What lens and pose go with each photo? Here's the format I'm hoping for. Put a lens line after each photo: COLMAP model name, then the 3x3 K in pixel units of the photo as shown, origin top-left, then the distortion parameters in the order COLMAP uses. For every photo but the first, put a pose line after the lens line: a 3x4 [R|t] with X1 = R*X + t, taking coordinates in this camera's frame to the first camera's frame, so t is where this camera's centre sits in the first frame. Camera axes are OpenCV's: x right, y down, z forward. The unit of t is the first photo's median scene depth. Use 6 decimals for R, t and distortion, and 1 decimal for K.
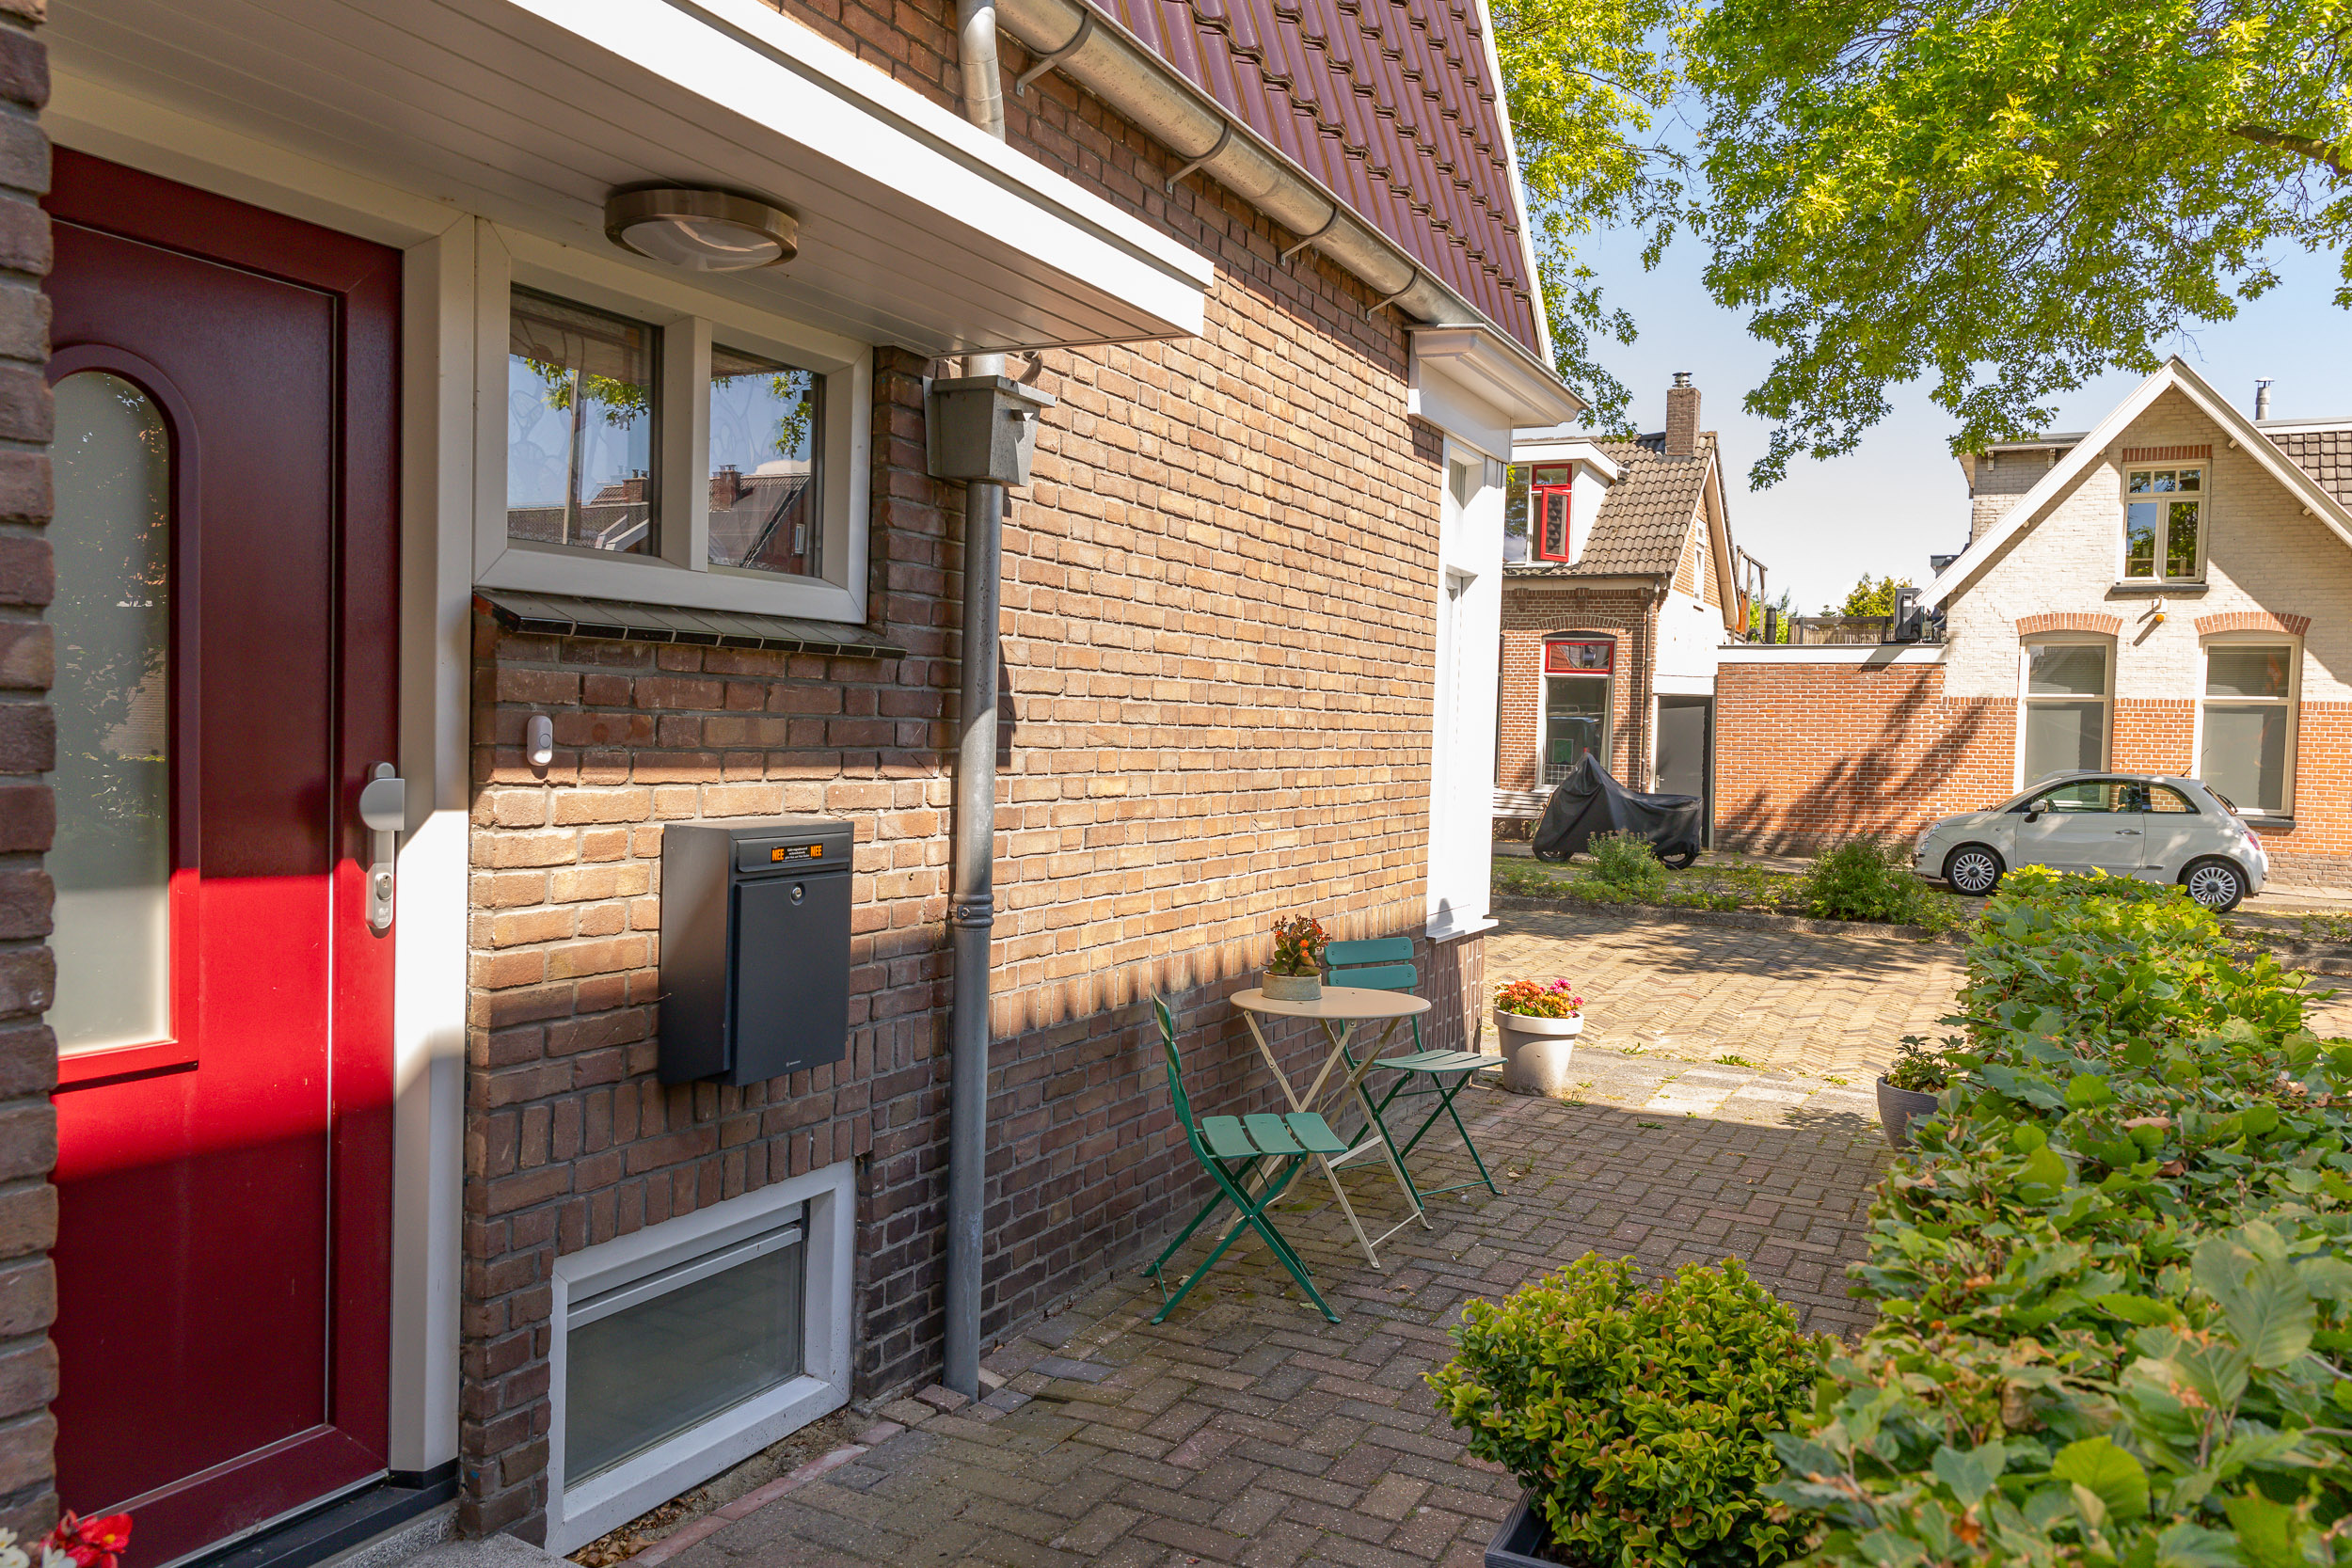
lens RADIAL K [[1620.8, 0, 1176.0], [0, 1620.8, 784.0], [0, 0, 1]] dist [-0.009783, -0.001598]
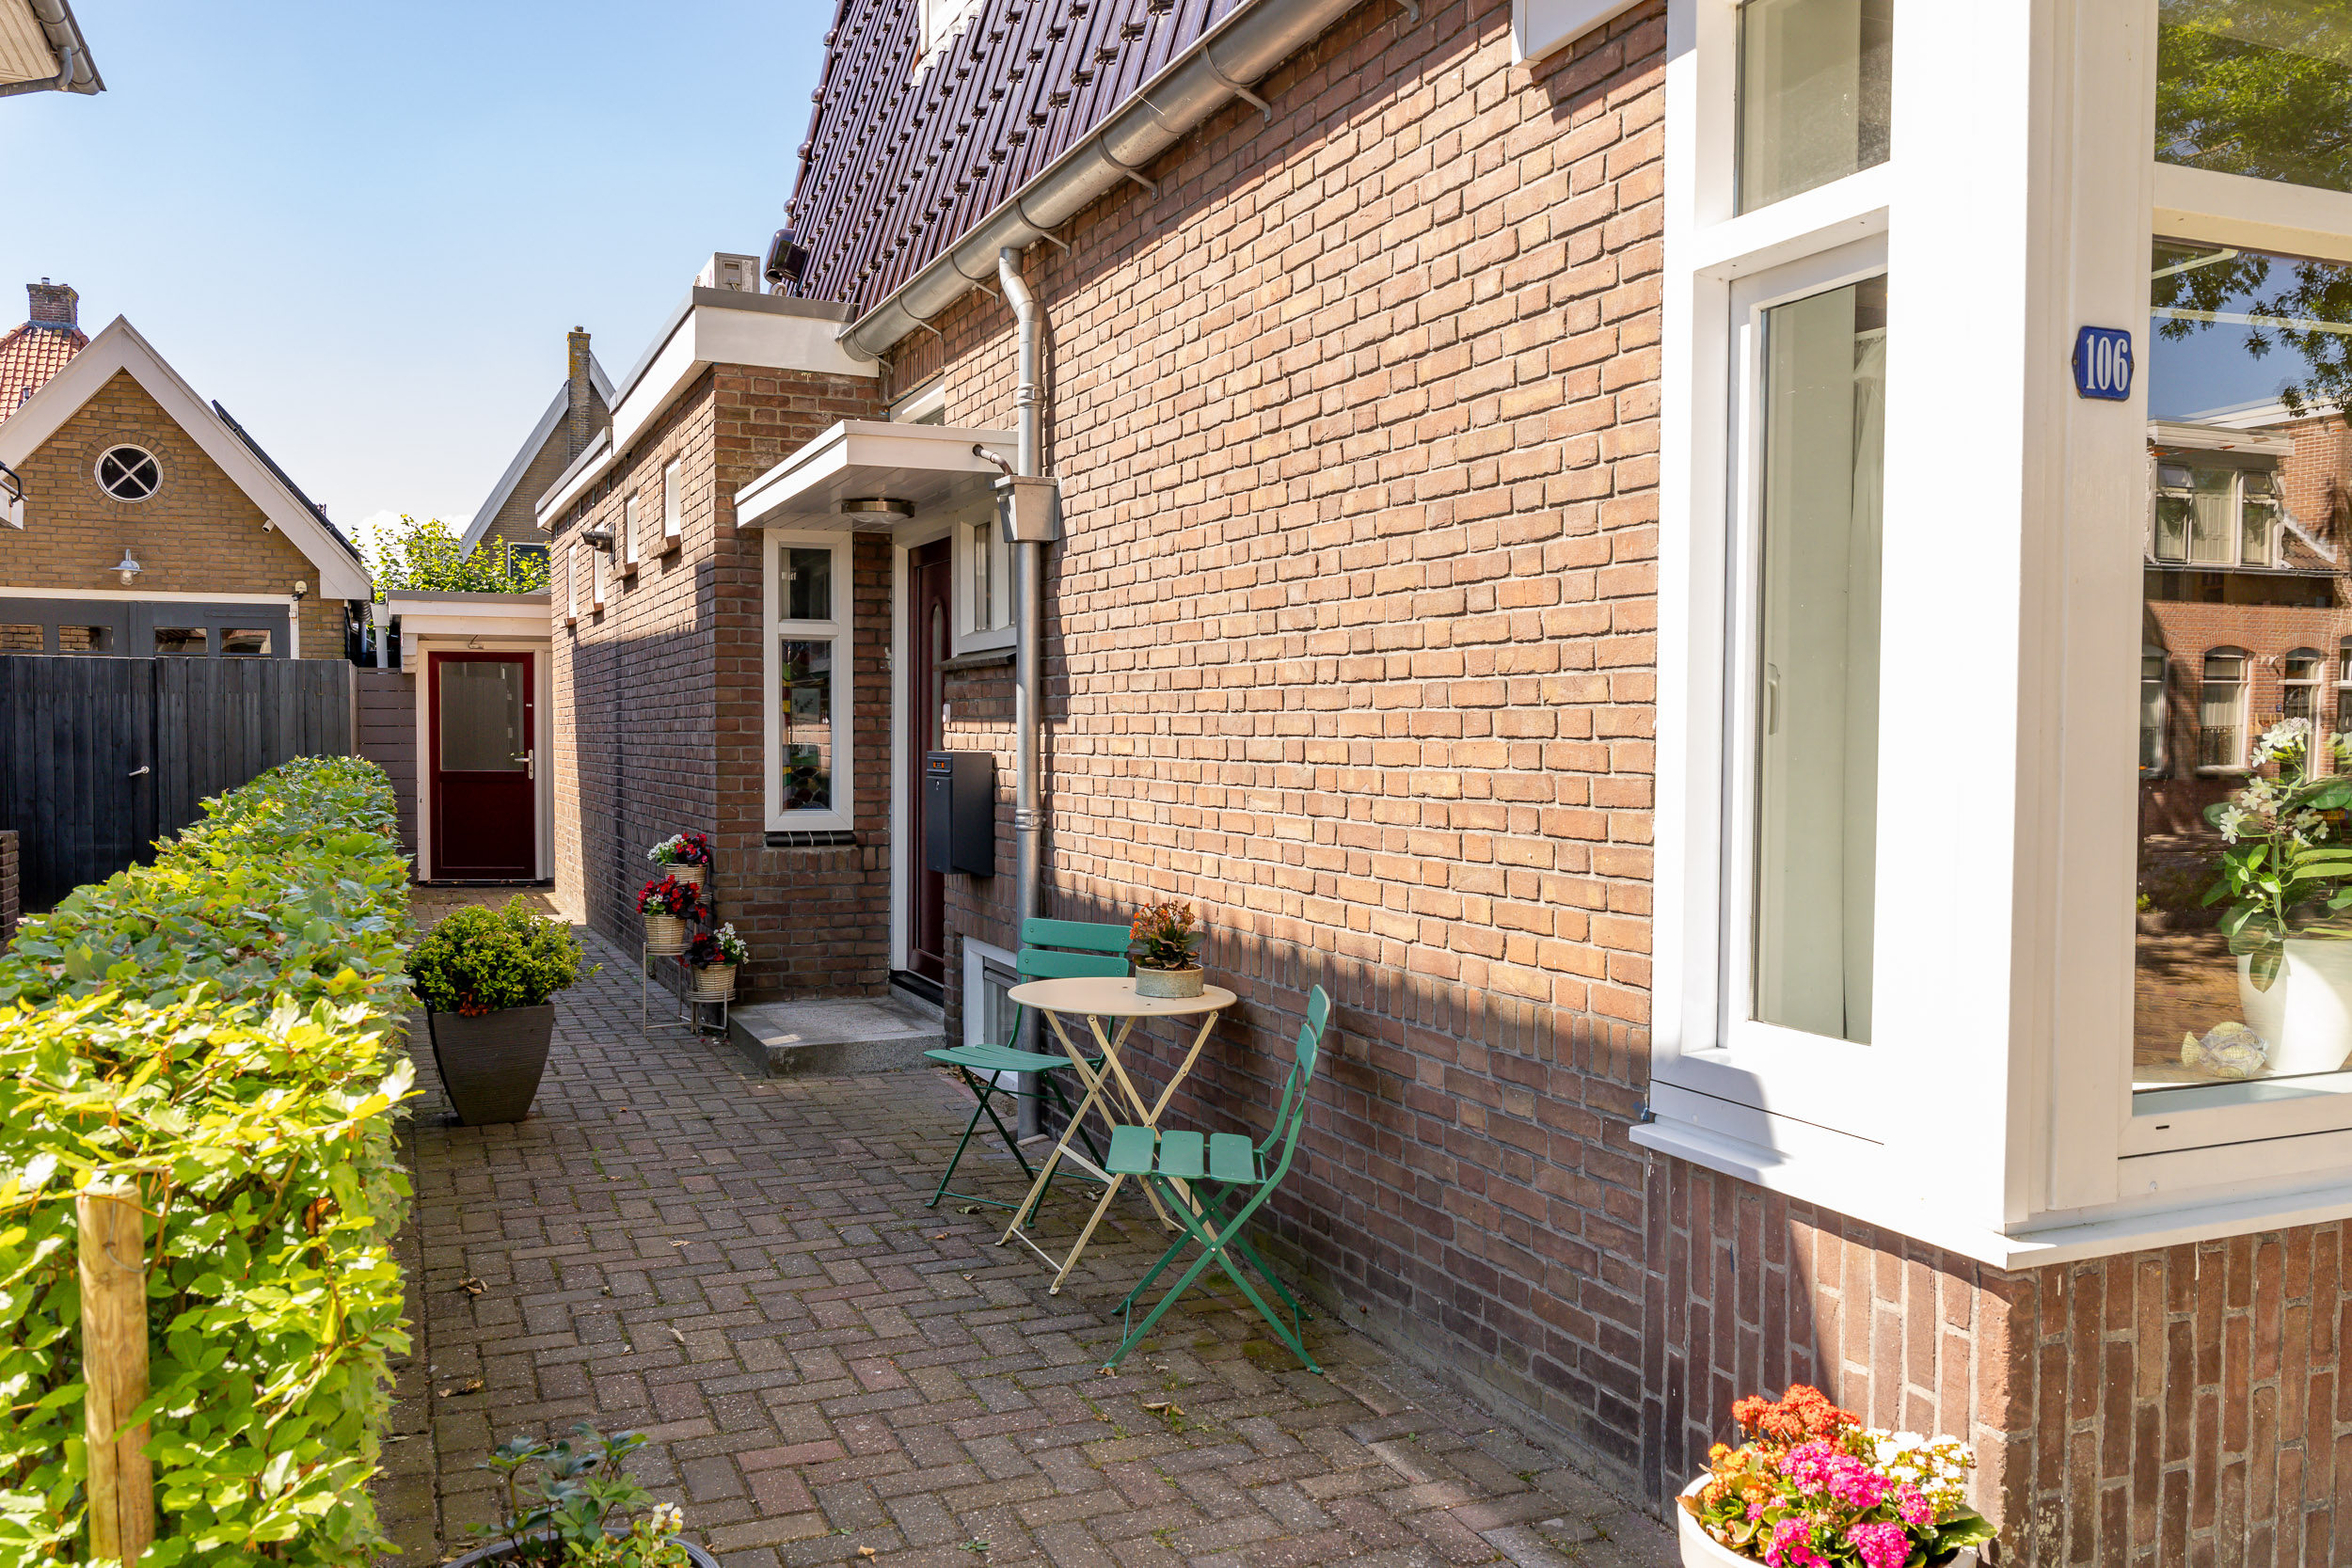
lens RADIAL K [[1869.3, 0, 1176.0], [0, 1869.3, 784.0], [0, 0, 1]] dist [0.002638, 0.003601]
pose [[-0.629530, -0.004194, -0.776965, 1.279544], [-0.046997, 0.998360, 0.032690, -0.022315], [0.775554, 0.057094, -0.628694, 2.449956]]
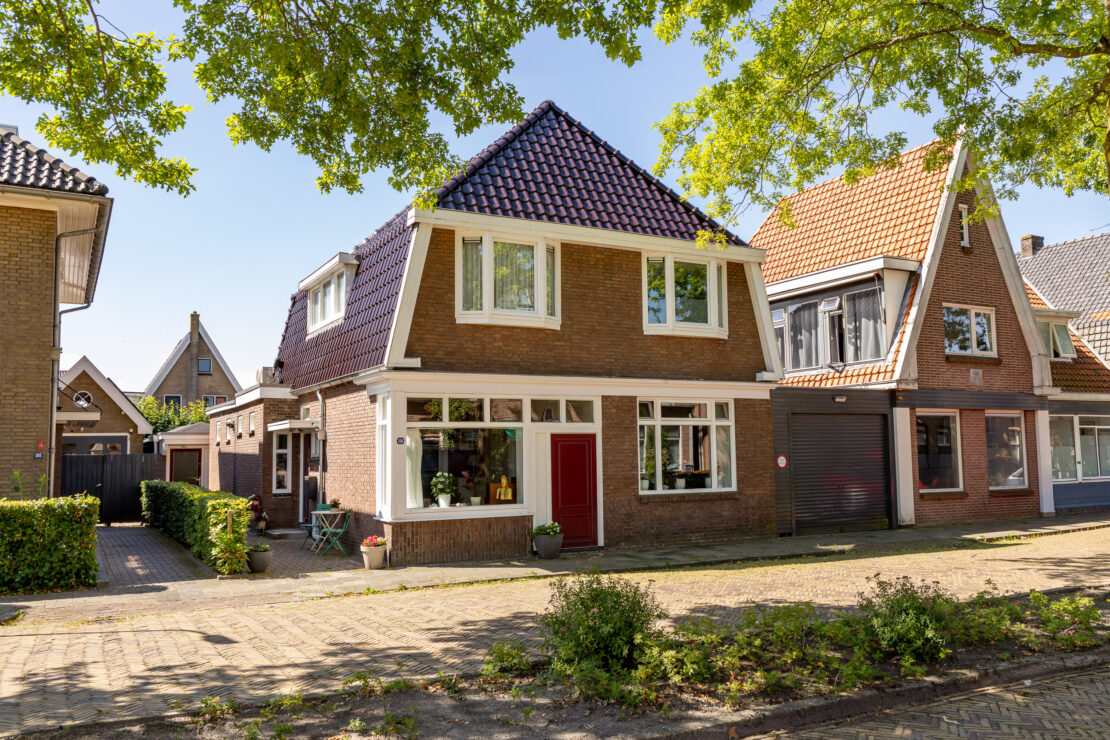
lens RADIAL K [[912.1, 0, 555.0], [0, 912.1, 370.0], [0, 0, 1]] dist [0.004041, -0.004100]
pose [[-0.554496, -0.095524, -0.826685, 3.637638], [-0.028600, 0.994991, -0.095788, -0.134320], [0.831694, -0.029471, -0.554451, 5.286055]]
